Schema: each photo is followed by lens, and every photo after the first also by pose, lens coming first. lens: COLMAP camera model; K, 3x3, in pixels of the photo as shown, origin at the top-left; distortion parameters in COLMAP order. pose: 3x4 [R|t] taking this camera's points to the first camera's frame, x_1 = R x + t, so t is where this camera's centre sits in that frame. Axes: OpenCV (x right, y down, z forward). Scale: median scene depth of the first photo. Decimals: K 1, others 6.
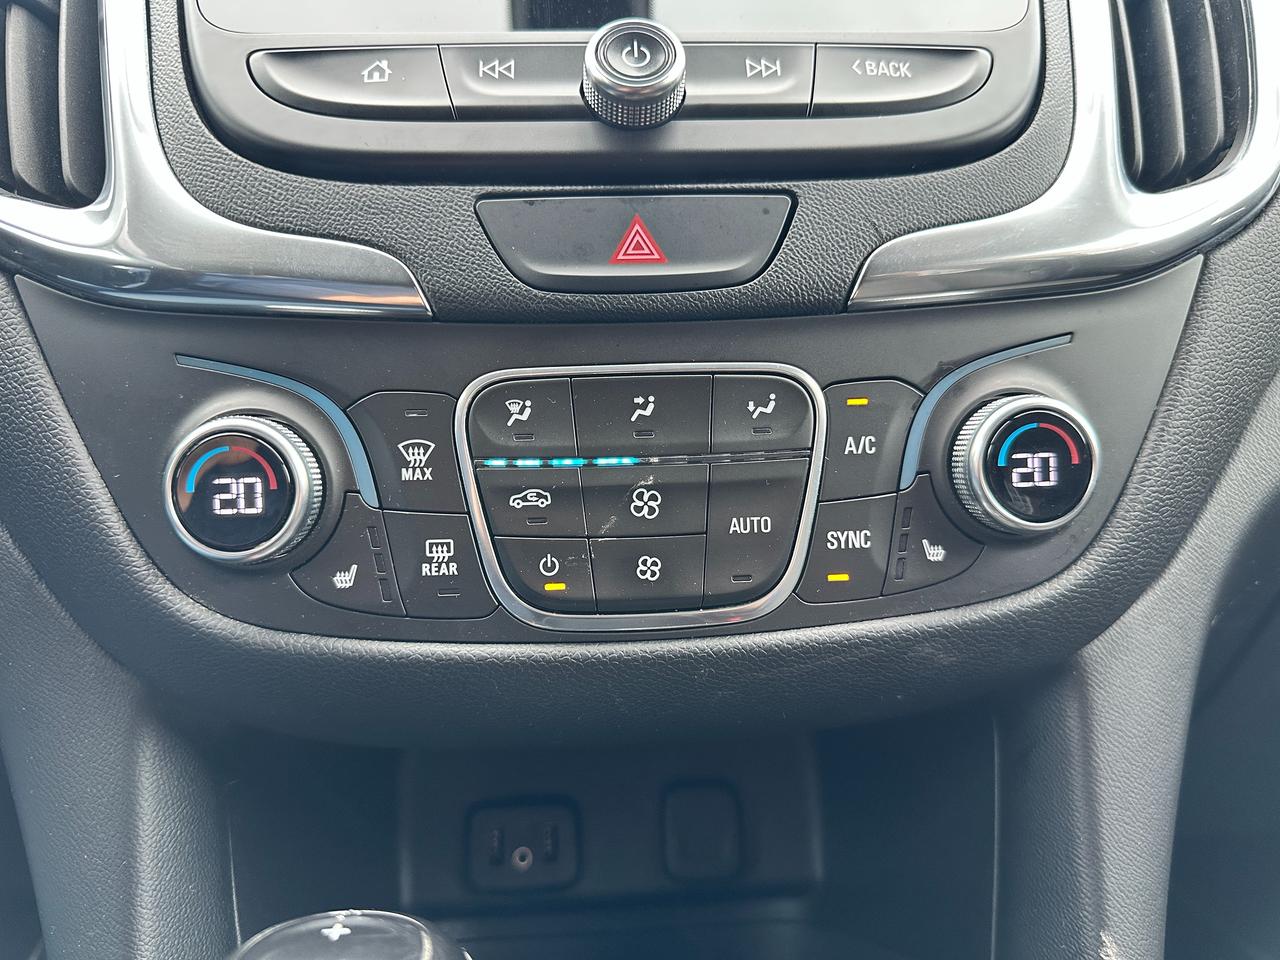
lens RADIAL K [[954.7, 0, 640.0], [0, 954.7, 480.0], [0, 0, 1]] dist [-0.000522, -0.065305]
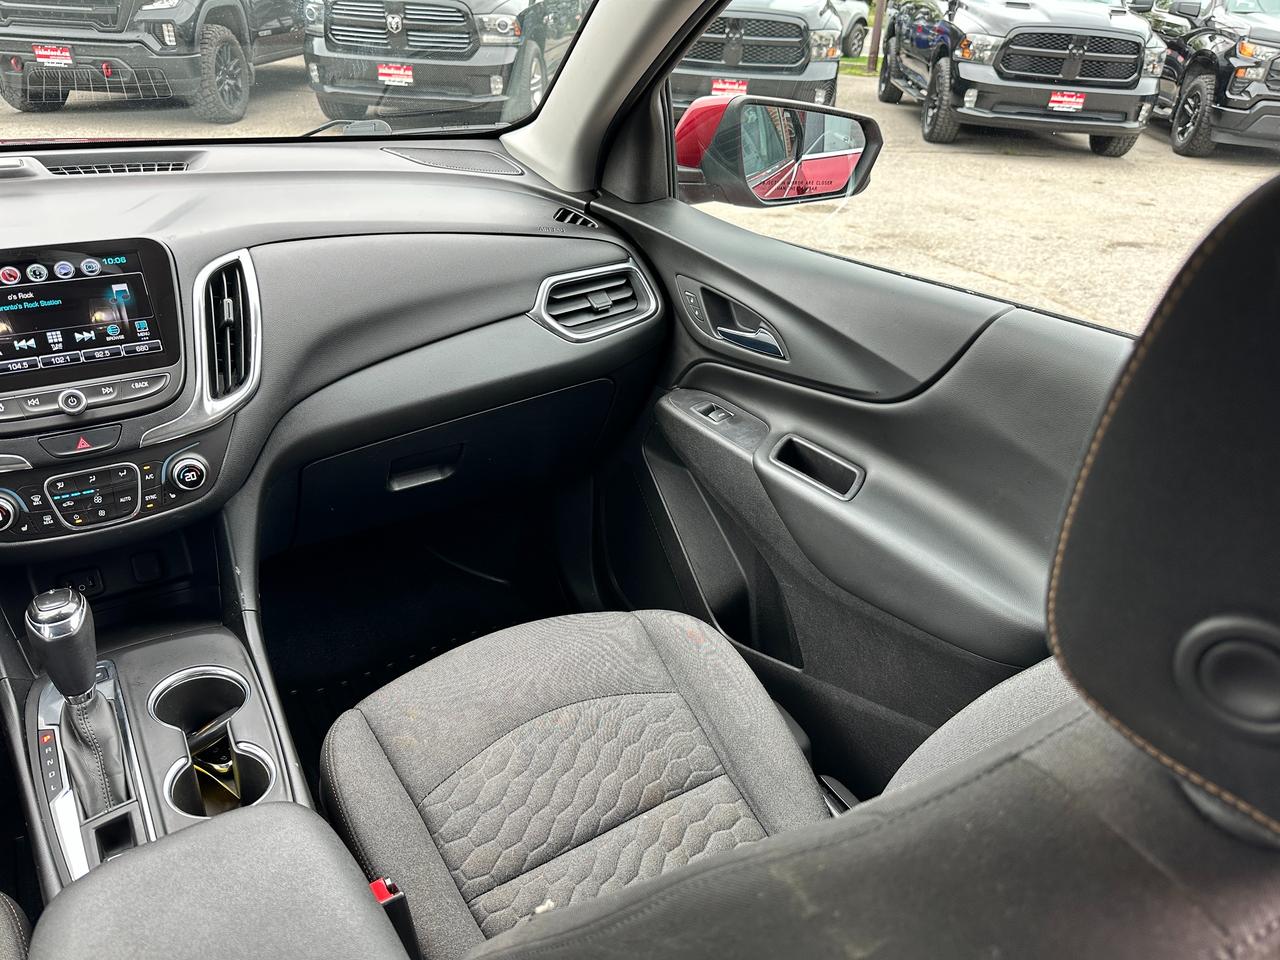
lens RADIAL K [[902.6, 0, 635.7], [0, 902.6, 487.9], [0, 0, 1]] dist [0.011842, -0.028503]
pose [[0.872749, -0.182220, 0.452885, 0.296032], [0.042316, 0.952469, 0.301683, -1.187271], [-0.486331, -0.244130, 0.838977, -3.741977]]
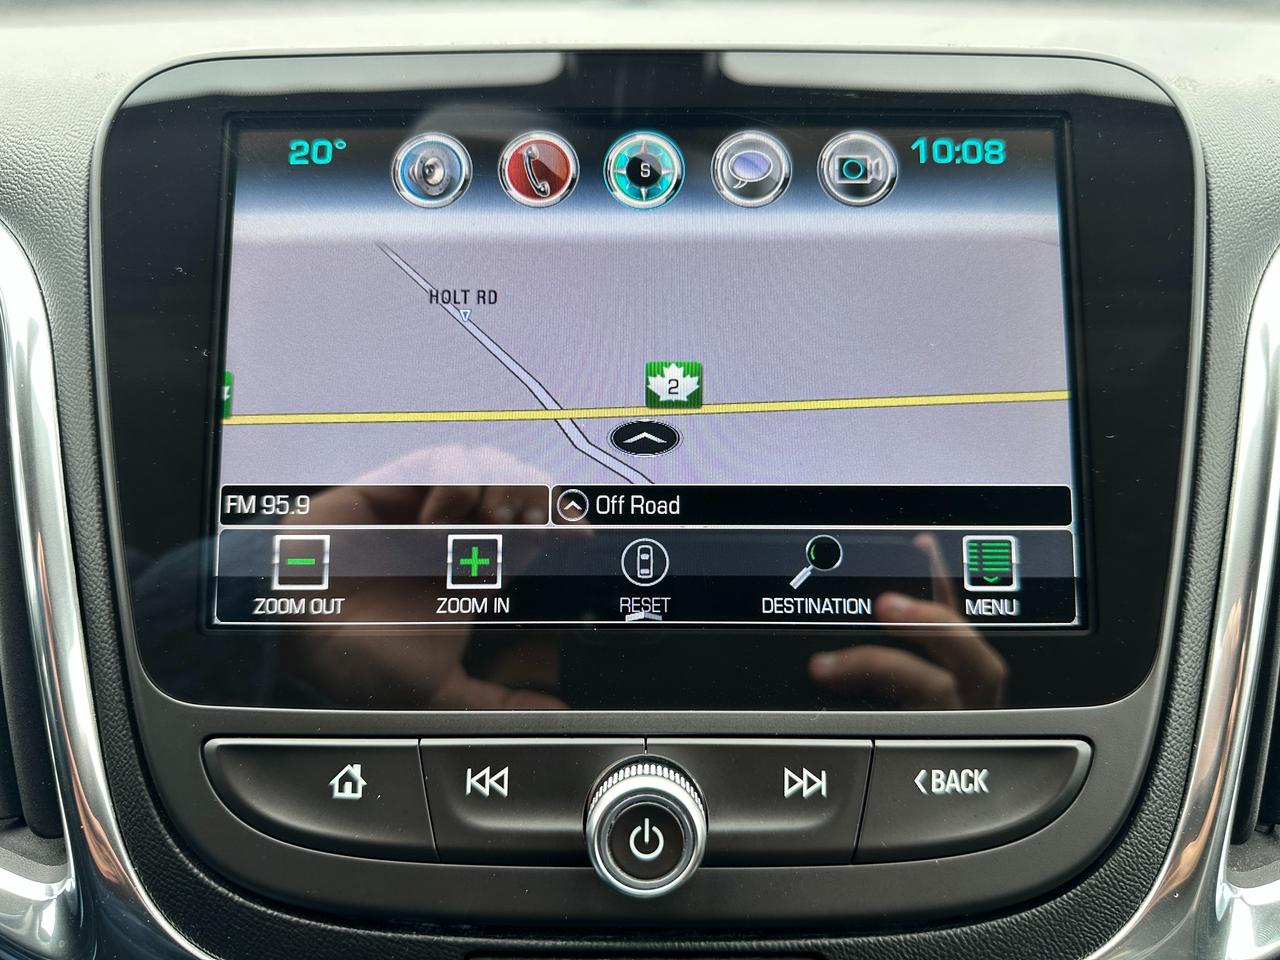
lens RADIAL K [[956.7, 0, 640.0], [0, 956.7, 480.0], [0, 0, 1]] dist [-0.038133, 0.003758]
pose [[0.996522, 0.054326, -0.063194, 0.025475], [-0.032224, 0.950521, 0.308985, -0.994900], [0.076853, -0.305874, 0.948965, 0.298682]]
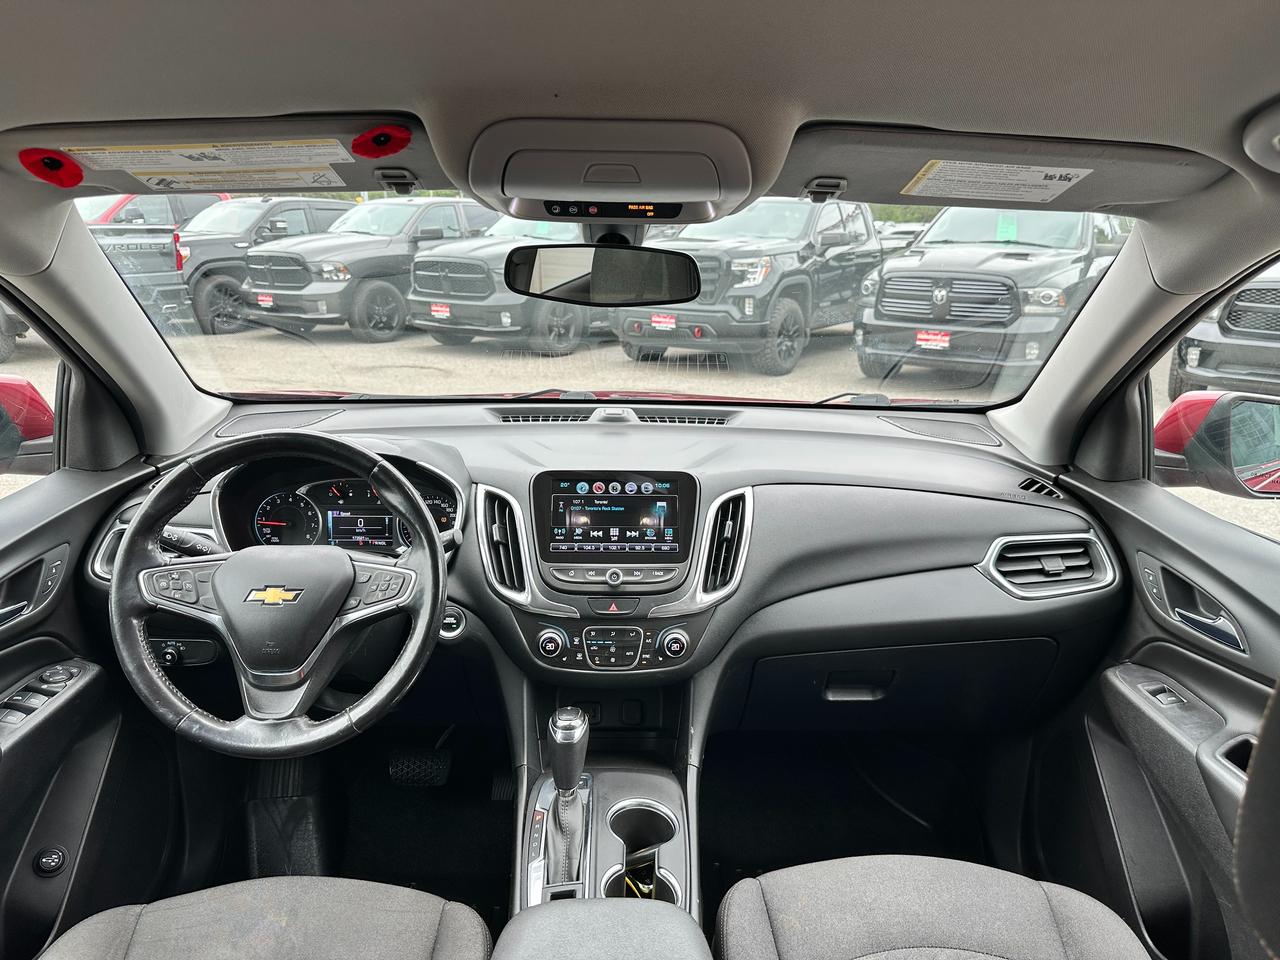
lens RADIAL K [[895.7, 0, 646.5], [0, 895.7, 443.7], [0, 0, 1]] dist [0.005954, 0.000009]
pose [[0.998536, 0.043373, -0.032333, 0.350649], [-0.043516, 0.999046, -0.003726, -1.283748], [0.032141, 0.005128, 0.999470, -4.768748]]
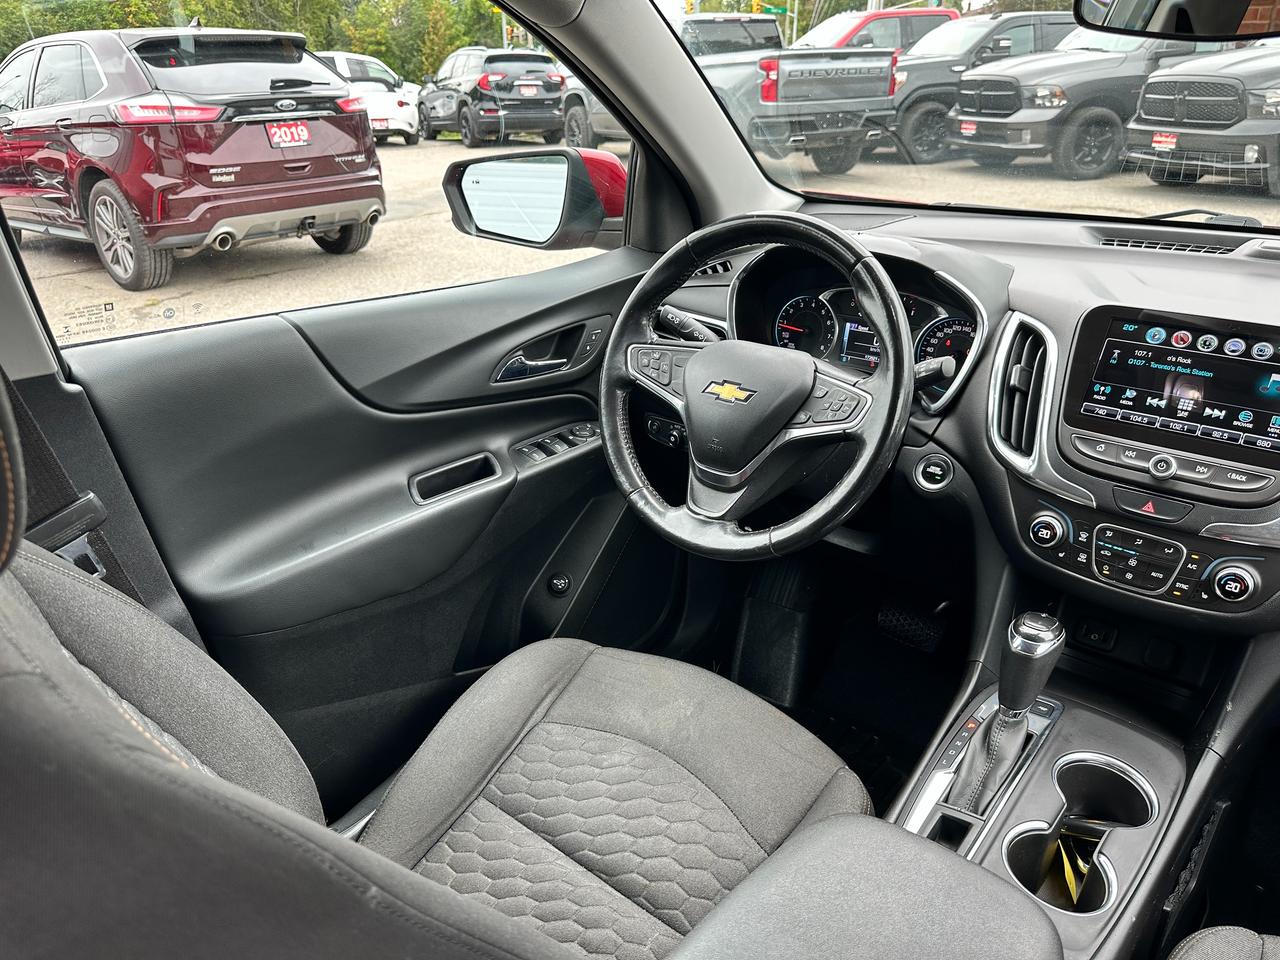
lens RADIAL K [[902.6, 0, 635.7], [0, 902.6, 487.9], [0, 0, 1]] dist [0.011842, -0.028503]
pose [[0.710483, 0.298302, -0.637362, 0.937009], [-0.149117, 0.948961, 0.277915, -1.125716], [0.687734, -0.102412, 0.718703, -3.588053]]
